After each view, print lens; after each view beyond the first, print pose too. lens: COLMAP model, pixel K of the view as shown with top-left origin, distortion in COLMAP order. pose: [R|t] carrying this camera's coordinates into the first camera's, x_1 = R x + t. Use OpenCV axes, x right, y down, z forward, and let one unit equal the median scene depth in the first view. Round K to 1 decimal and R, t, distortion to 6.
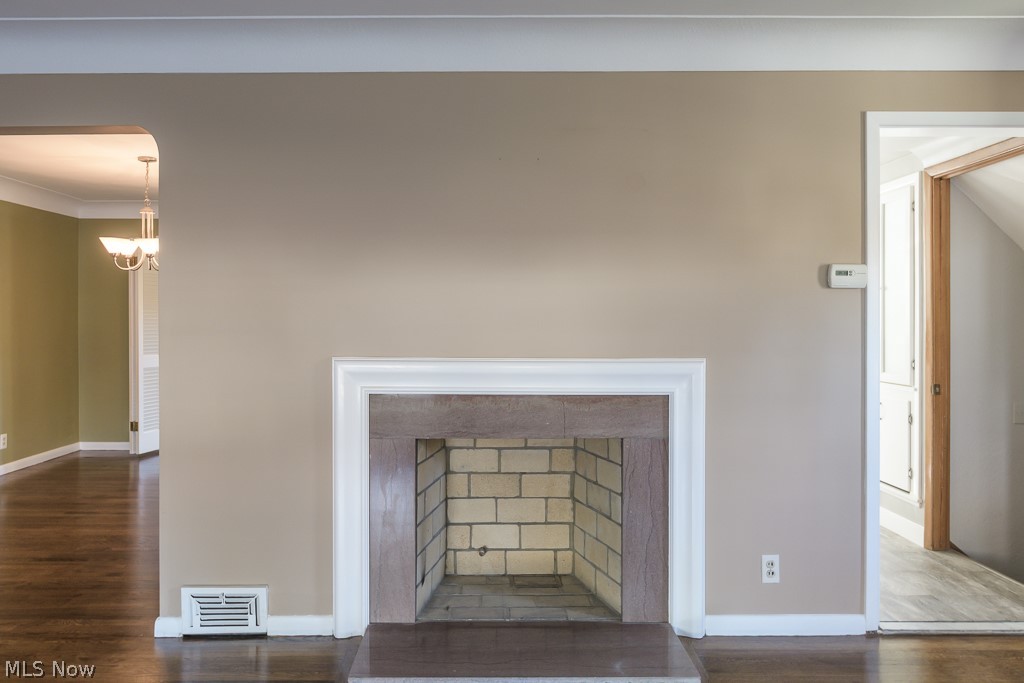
lens RADIAL K [[705.3, 0, 510.8], [0, 705.3, 334.6], [0, 0, 1]] dist [-0.002095, -0.001646]
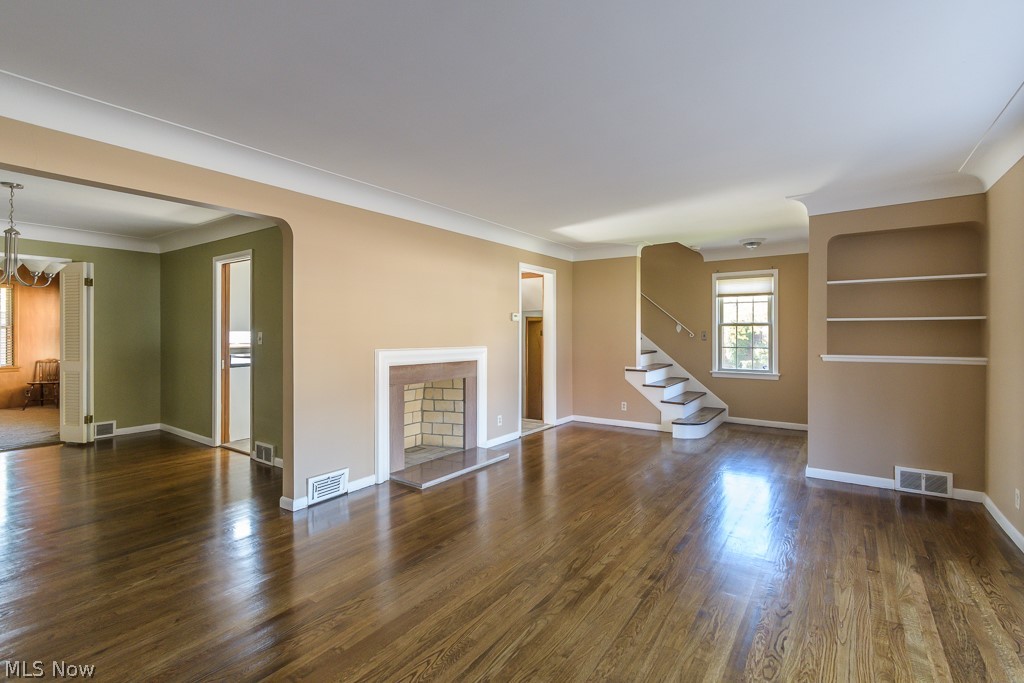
lens RADIAL K [[466.0, 0, 510.5], [0, 466.0, 338.5], [0, 0, 1]] dist [-0.002329, -0.000275]
pose [[0.583951, -0.009204, 0.811737, -1.120392], [0.011275, 0.999931, 0.003227, 0.000003], [-0.811711, 0.007268, 0.584014, -0.122720]]
